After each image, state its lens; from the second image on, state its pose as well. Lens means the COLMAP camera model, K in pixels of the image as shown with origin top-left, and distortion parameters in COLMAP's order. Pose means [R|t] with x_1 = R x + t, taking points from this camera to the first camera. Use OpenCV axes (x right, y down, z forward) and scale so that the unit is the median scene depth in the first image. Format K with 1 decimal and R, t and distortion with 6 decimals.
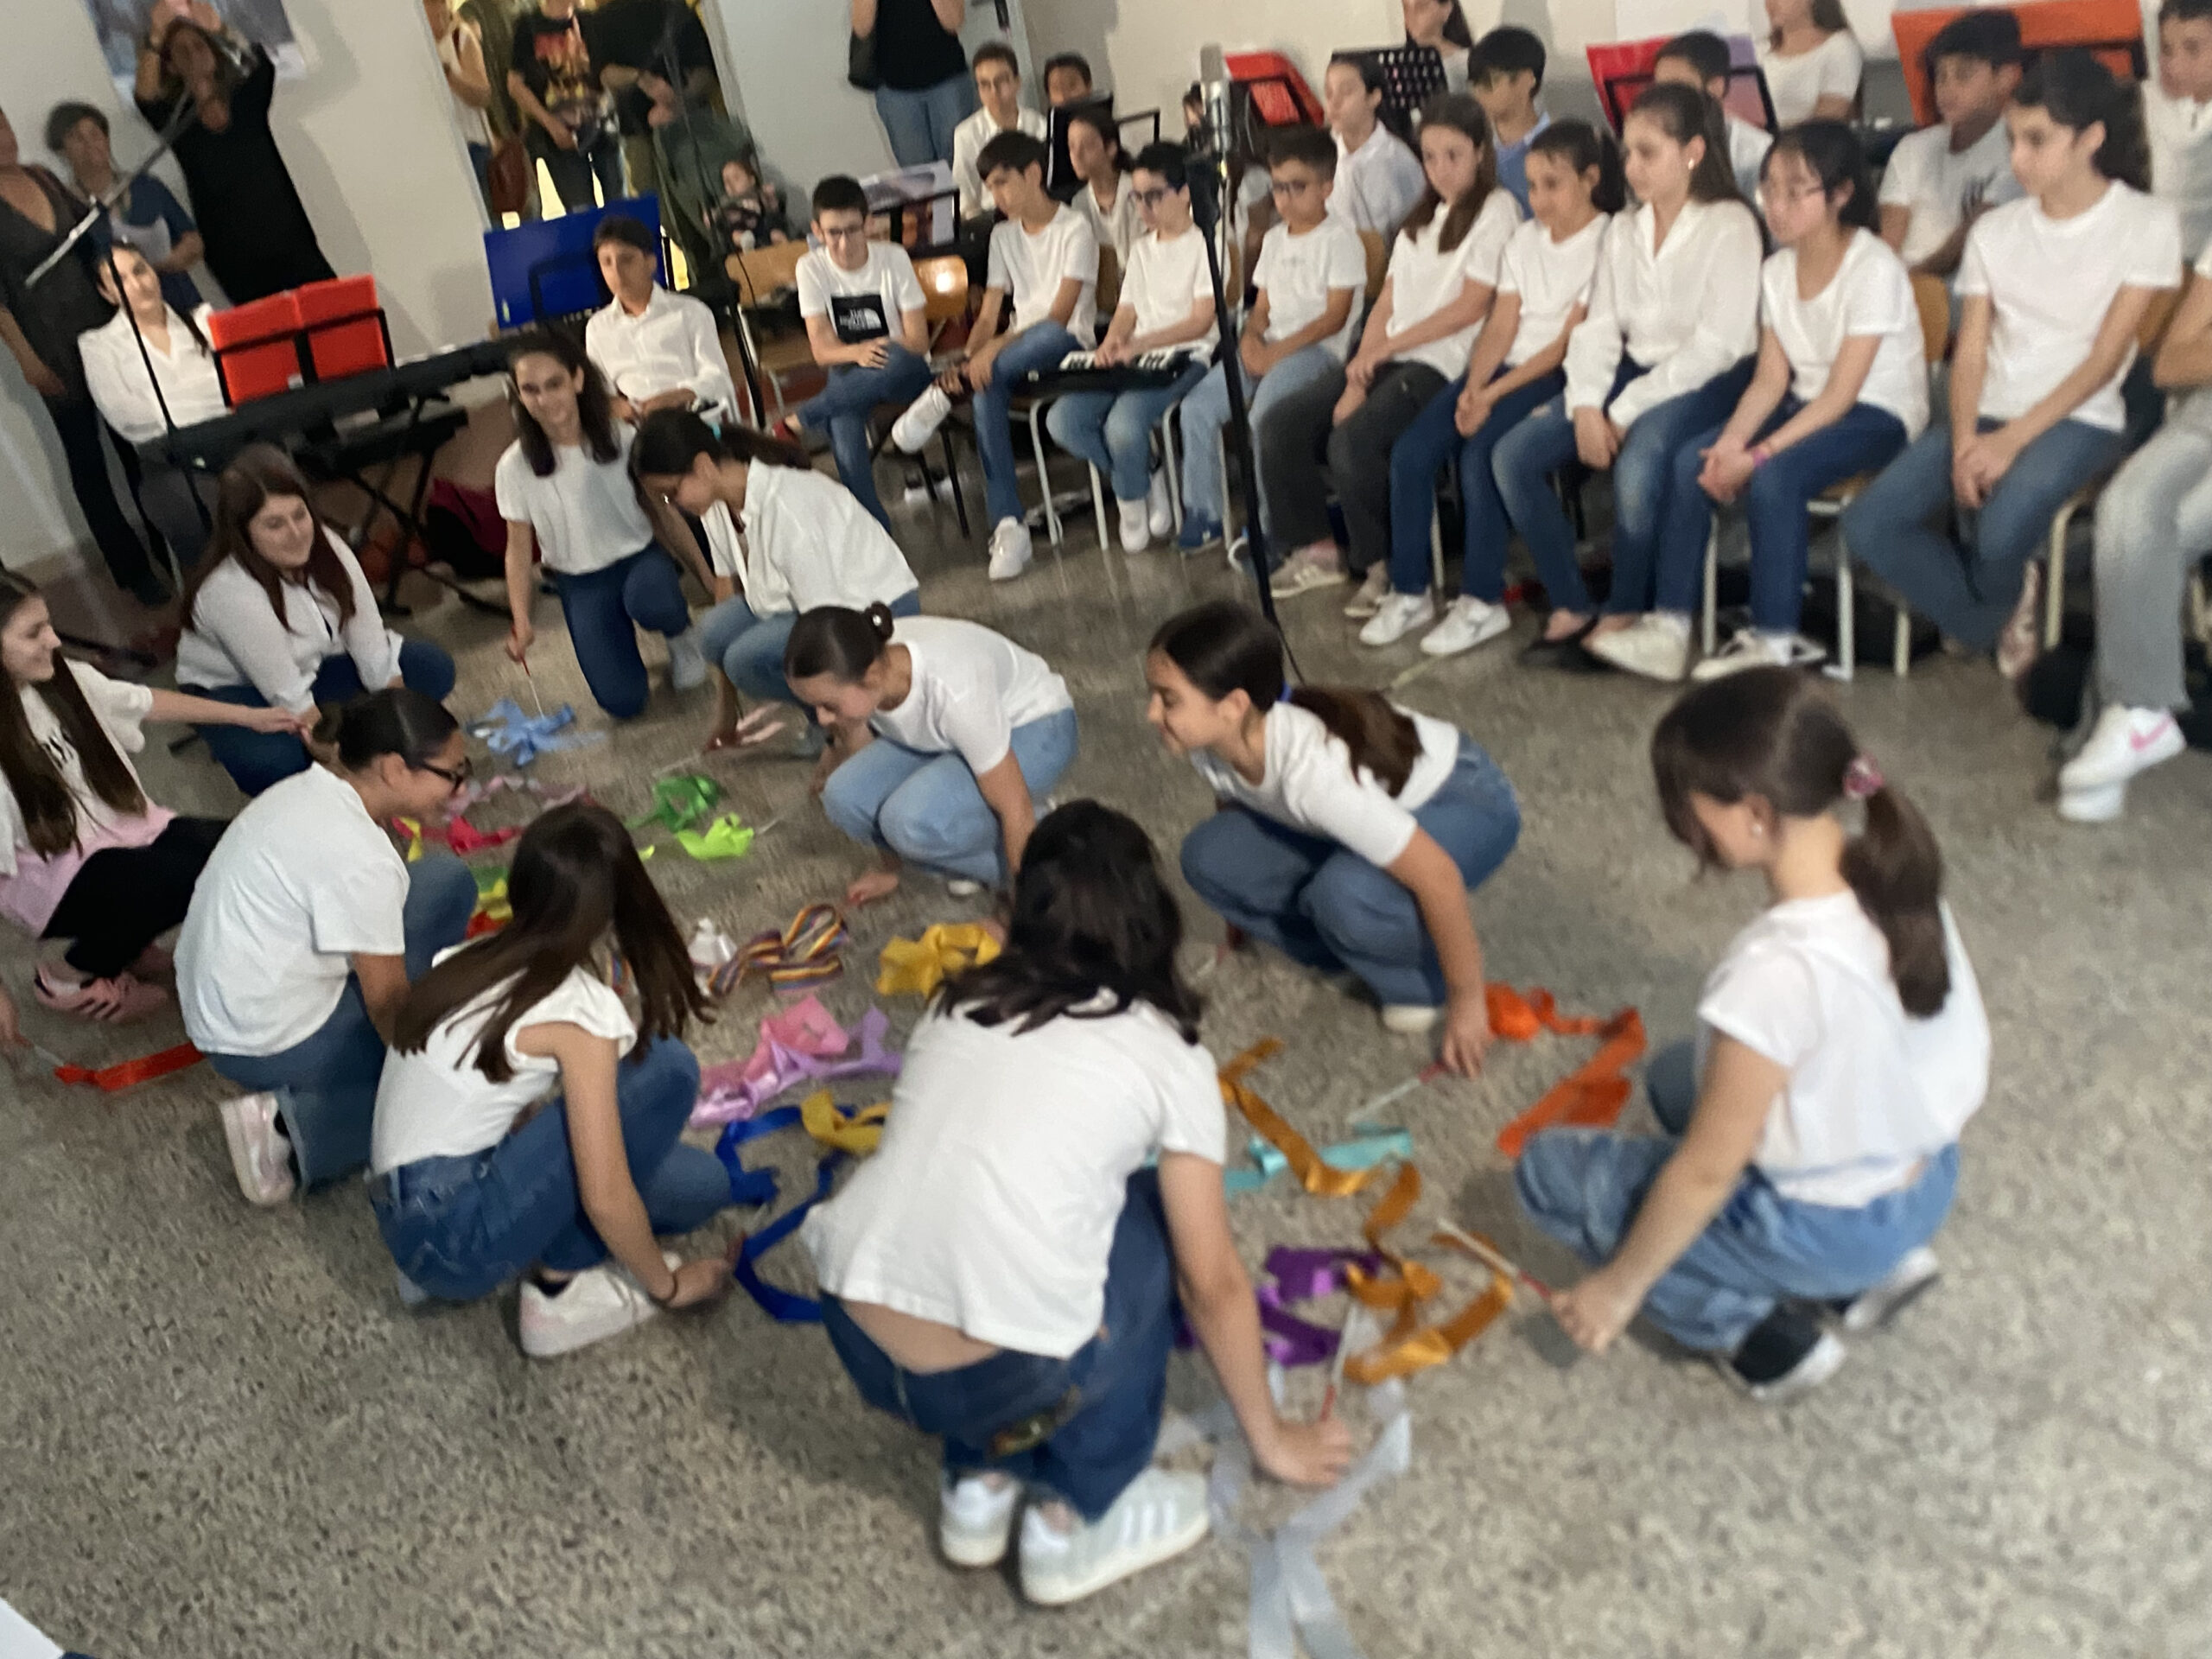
lens RADIAL K [[2002.3, 0, 1081.2], [0, 2002.3, 822.2], [0, 0, 1]] dist [0.019742, -0.010391]
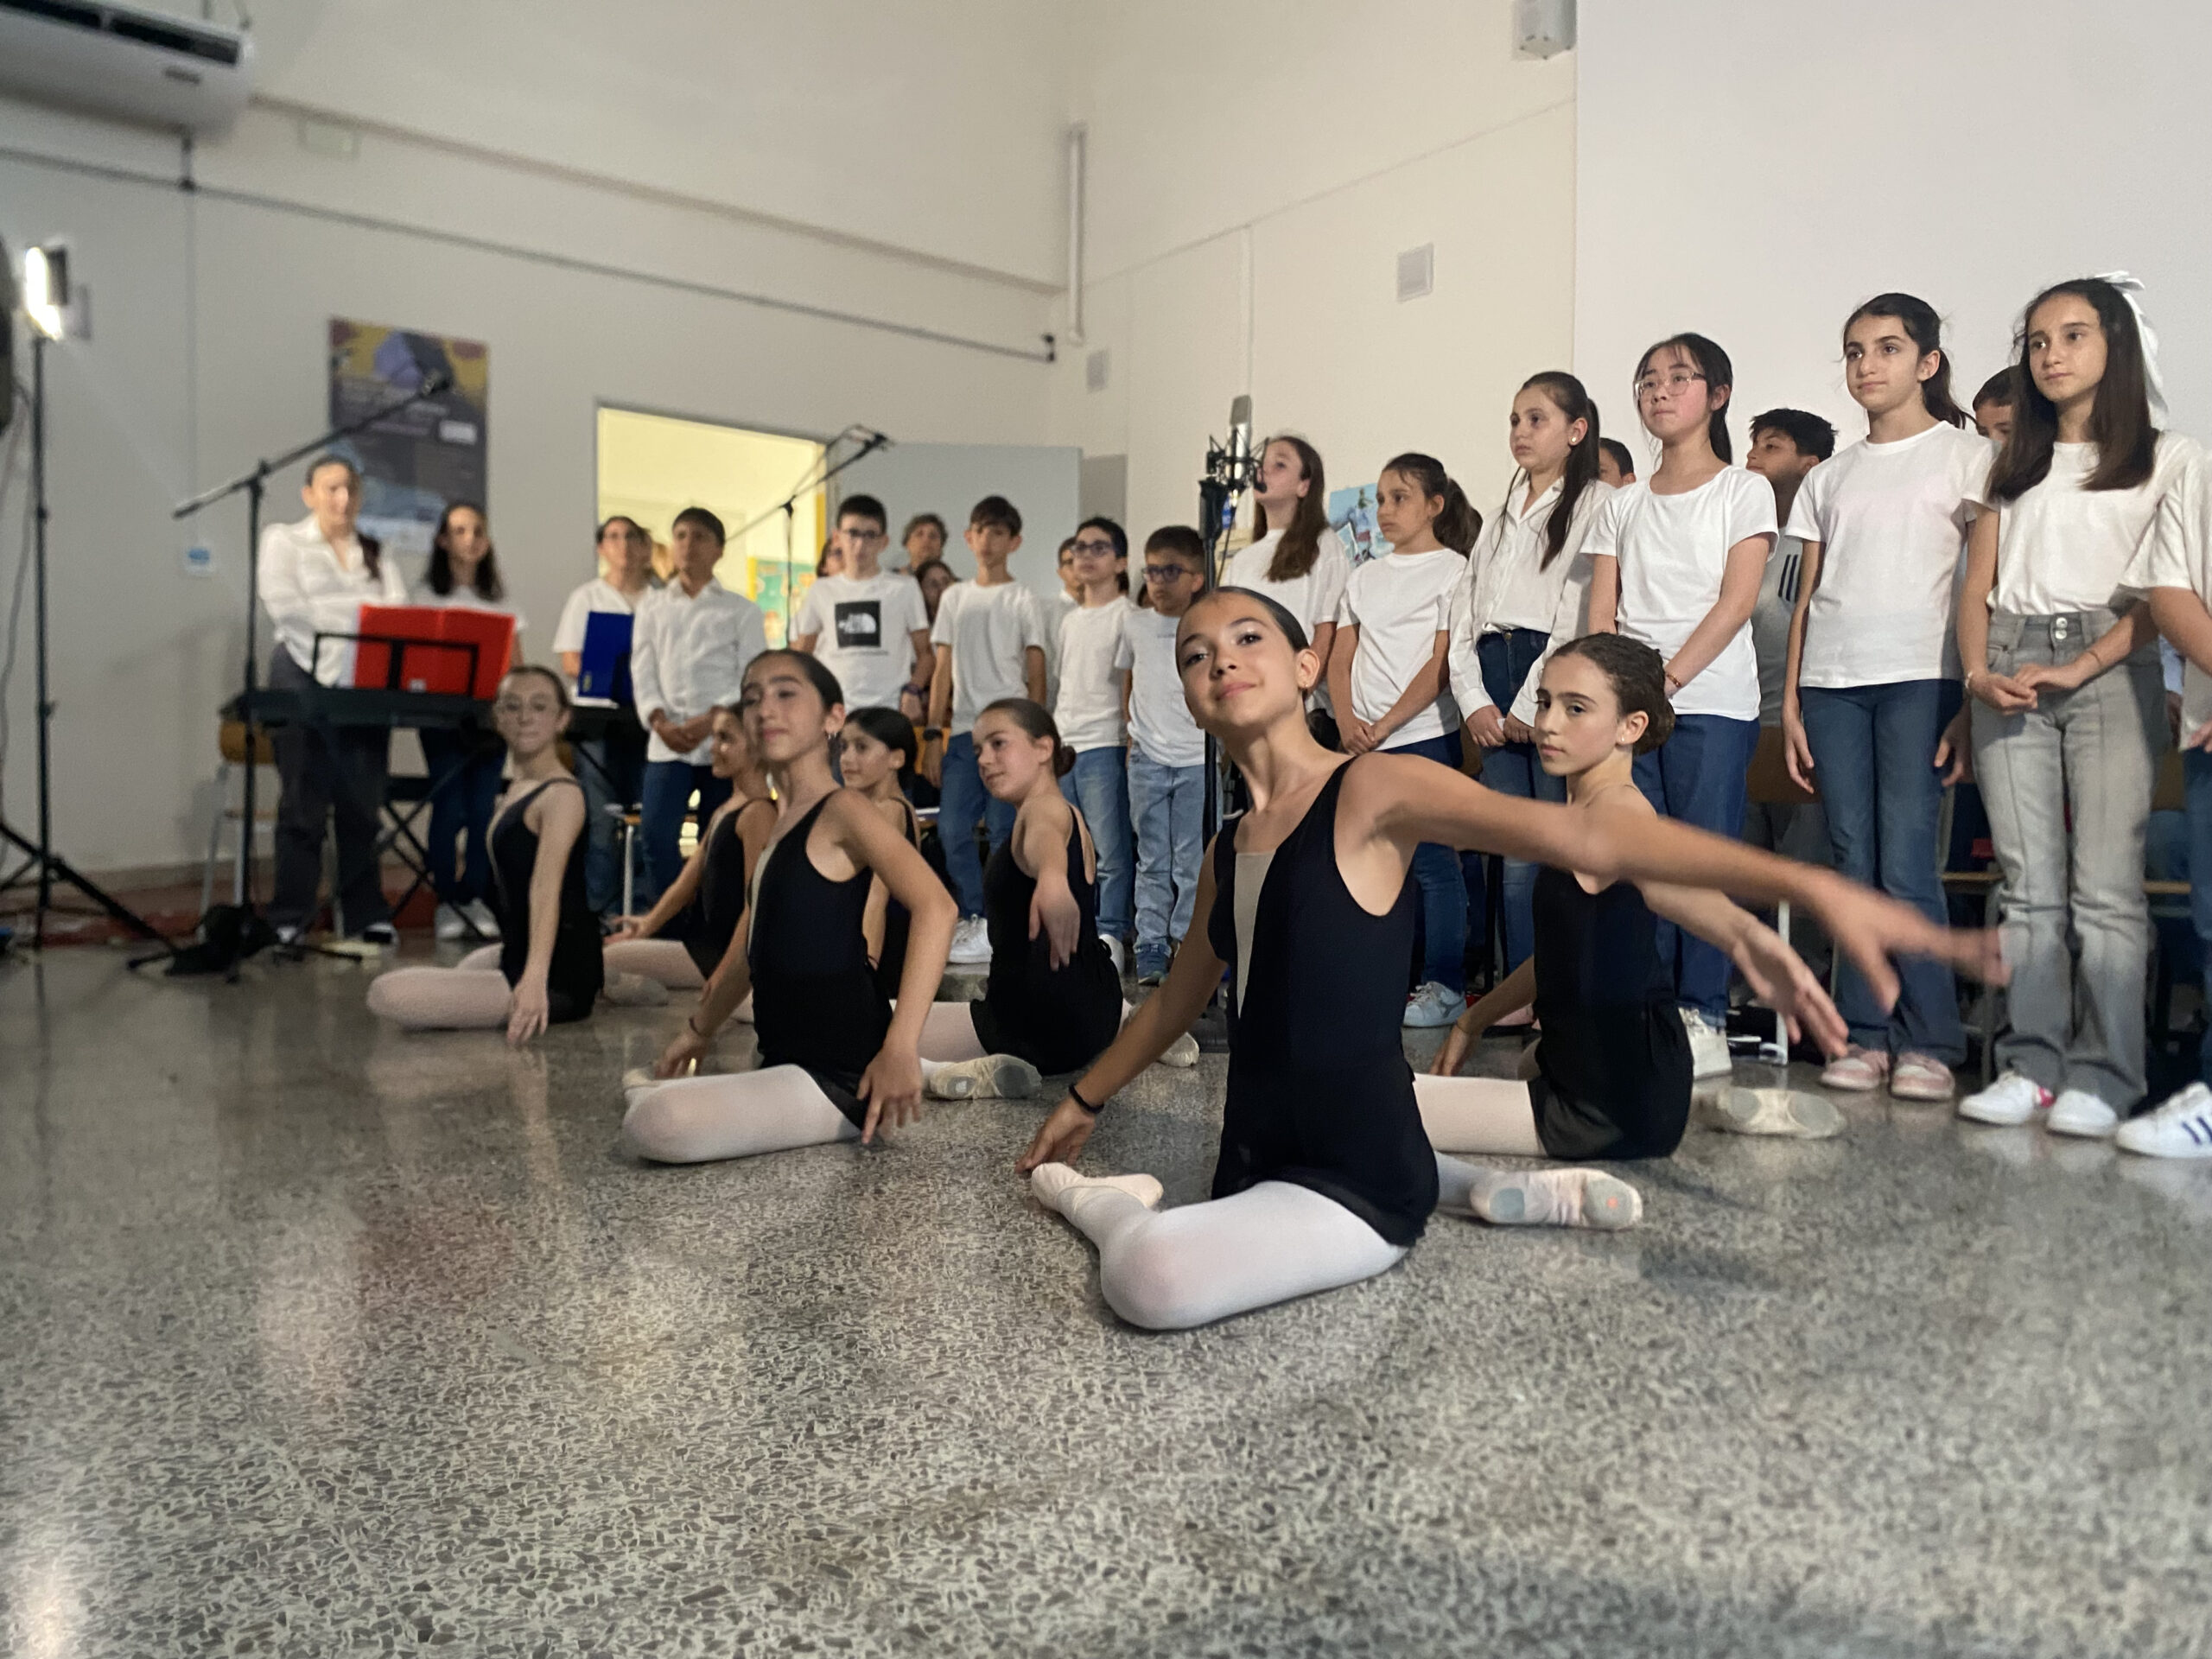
lens RADIAL K [[1702.7, 0, 1123.6], [0, 1702.7, 824.4], [0, 0, 1]] dist [0.002435, 0.003551]
pose [[0.981940, 0.189178, -0.002180, 0.062134], [-0.173914, 0.898057, -0.404039, 0.354200], [-0.074478, 0.397121, 0.914739, 0.328329]]
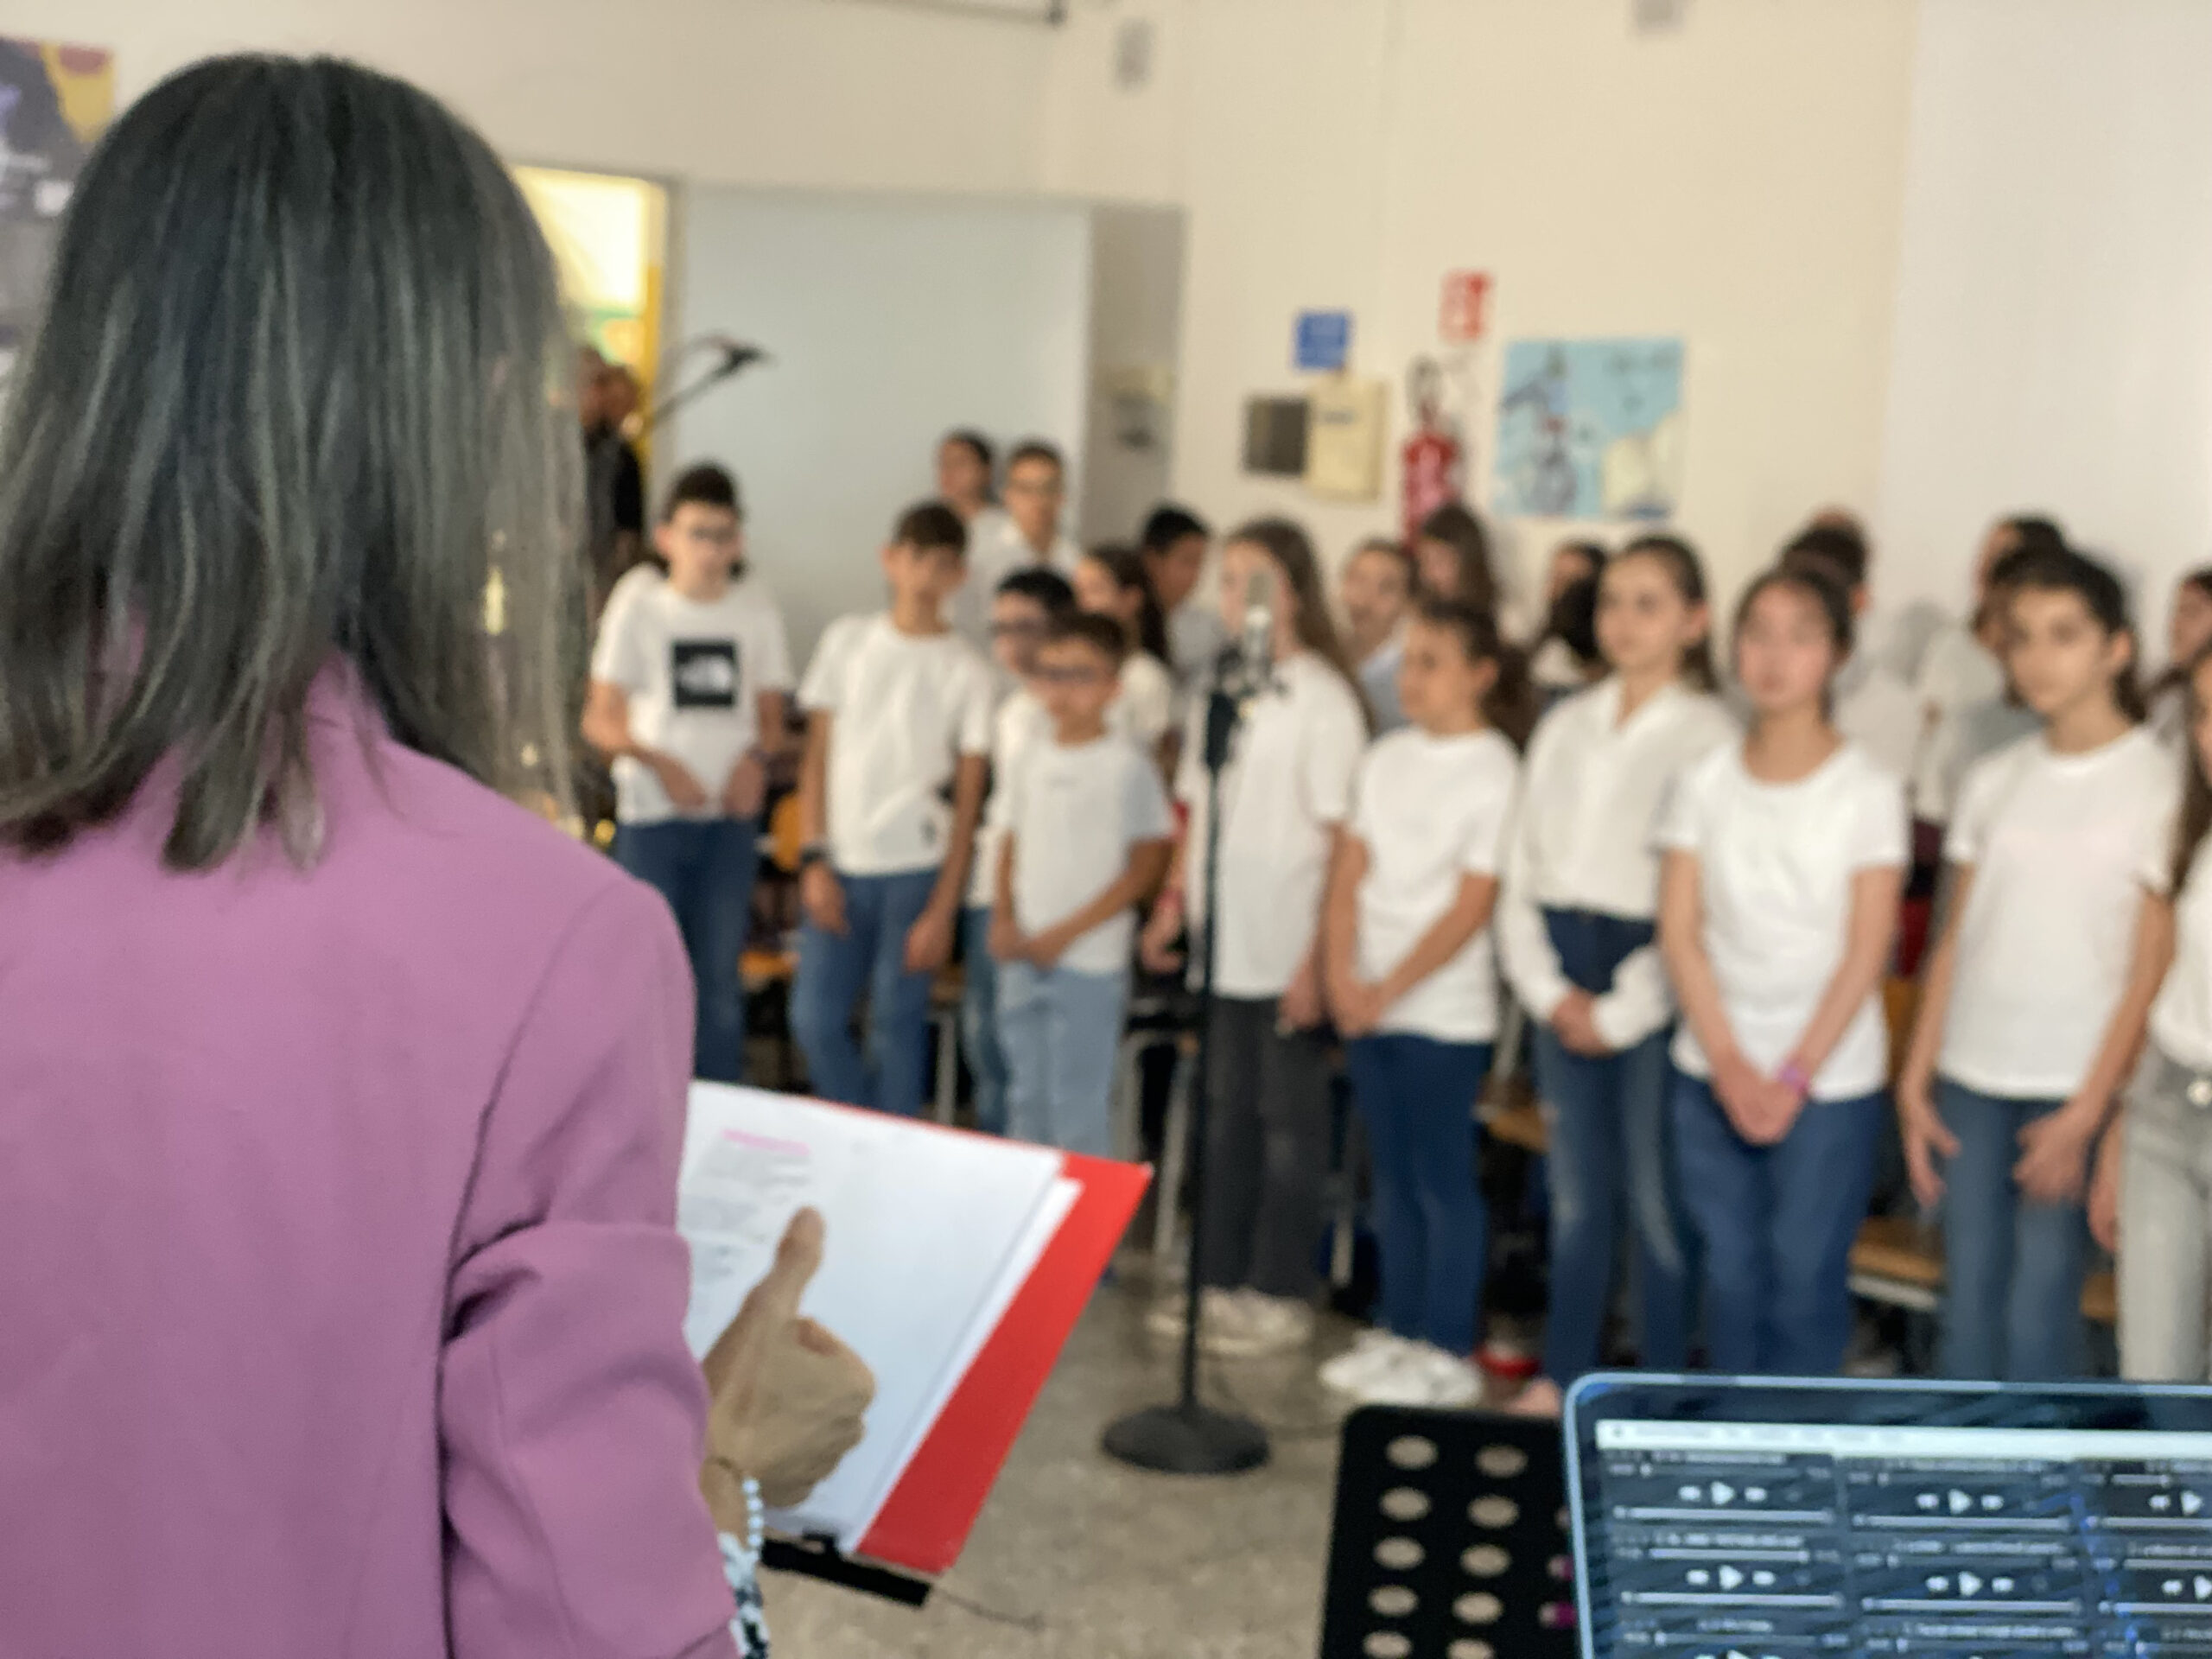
lens RADIAL K [[3397.4, 0, 1048.3], [0, 3397.4, 814.2], [0, 0, 1]] dist [0.018235, 0.000000]
pose [[0.972090, 0.231867, -0.035774, 0.082860], [-0.231060, 0.919755, -0.317274, 0.248669], [-0.040662, 0.316684, 0.947659, -0.404170]]
